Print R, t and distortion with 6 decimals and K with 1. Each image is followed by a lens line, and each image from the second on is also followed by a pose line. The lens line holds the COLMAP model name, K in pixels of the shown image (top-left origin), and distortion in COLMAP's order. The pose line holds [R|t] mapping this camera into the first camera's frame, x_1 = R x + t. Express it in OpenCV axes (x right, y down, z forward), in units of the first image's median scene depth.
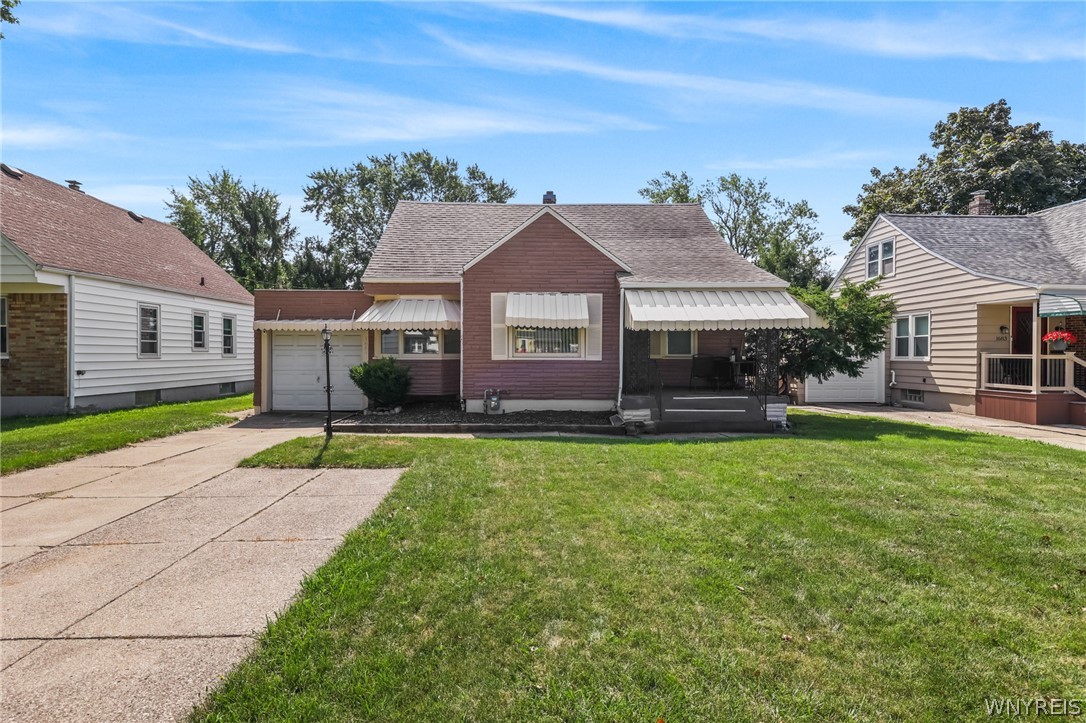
lens RADIAL K [[558.9, 0, 539.0], [0, 558.9, 358.5], [0, 0, 1]] dist [0.003937, -0.000295]
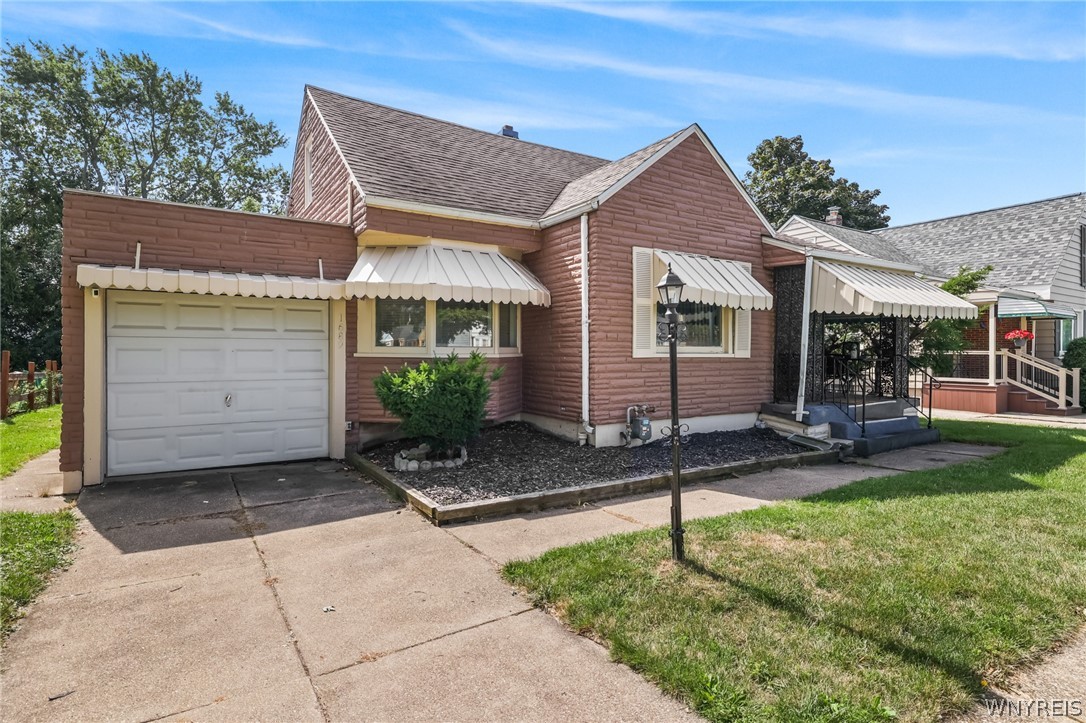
lens RADIAL K [[558.9, 0, 543.0], [0, 558.9, 358.2], [0, 0, 1]] dist [0.003937, -0.000295]
pose [[0.856959, -0.004554, 0.515365, -0.454066], [0.002387, 0.999985, 0.004867, 0.000088], [-0.515380, -0.002941, 0.856957, 0.501994]]
